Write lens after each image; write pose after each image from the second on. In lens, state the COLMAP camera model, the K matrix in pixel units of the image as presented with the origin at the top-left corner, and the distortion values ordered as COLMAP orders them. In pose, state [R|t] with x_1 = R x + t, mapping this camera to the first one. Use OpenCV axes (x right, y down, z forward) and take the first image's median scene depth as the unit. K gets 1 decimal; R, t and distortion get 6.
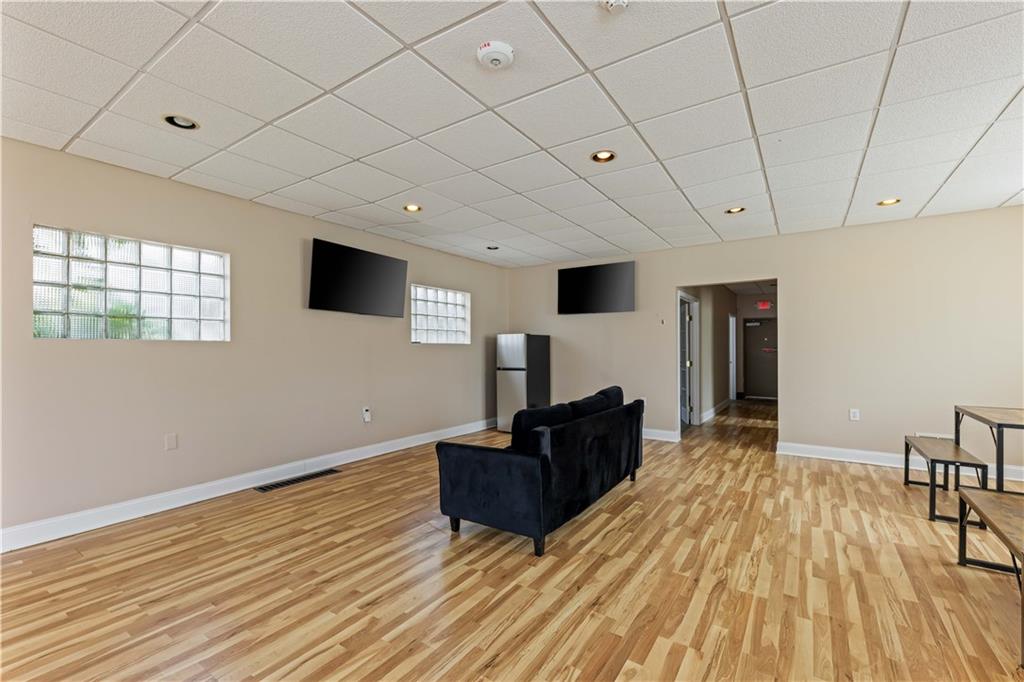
lens RADIAL K [[435.6, 0, 512.1], [0, 435.6, 347.9], [0, 0, 1]] dist [0.024821, -0.012826]
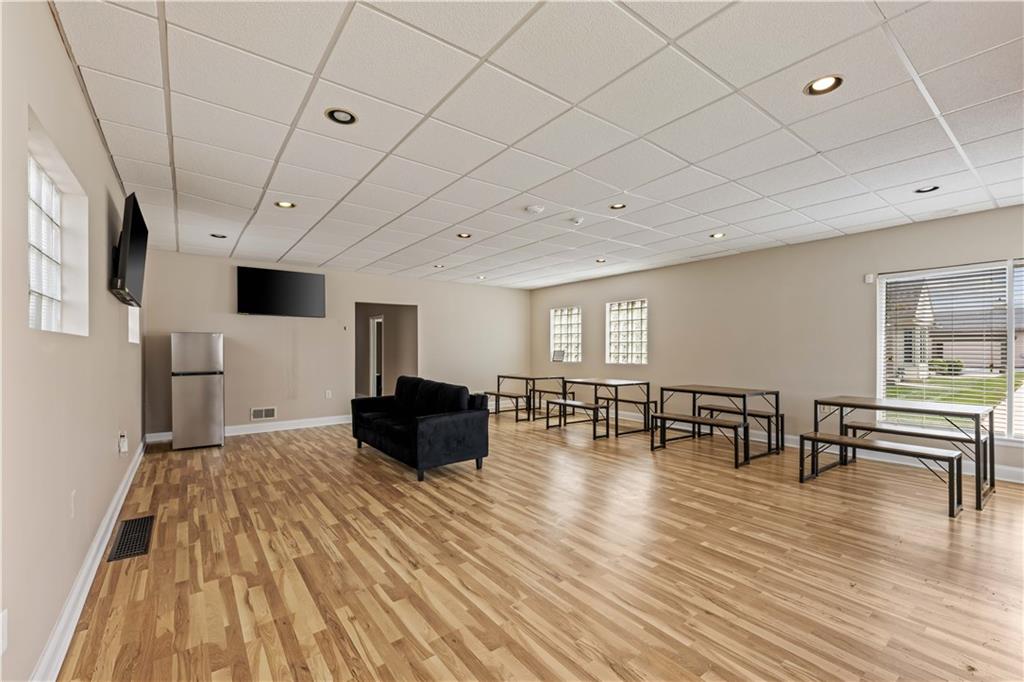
lens RADIAL K [[435.6, 0, 512.1], [0, 435.6, 347.9], [0, 0, 1]] dist [0.024821, -0.012826]
pose [[0.323229, 0.002723, 0.946317, -1.422665], [0.000464, 0.999995, -0.003035, 0.002331], [-0.946321, 0.001420, 0.323226, 0.295161]]
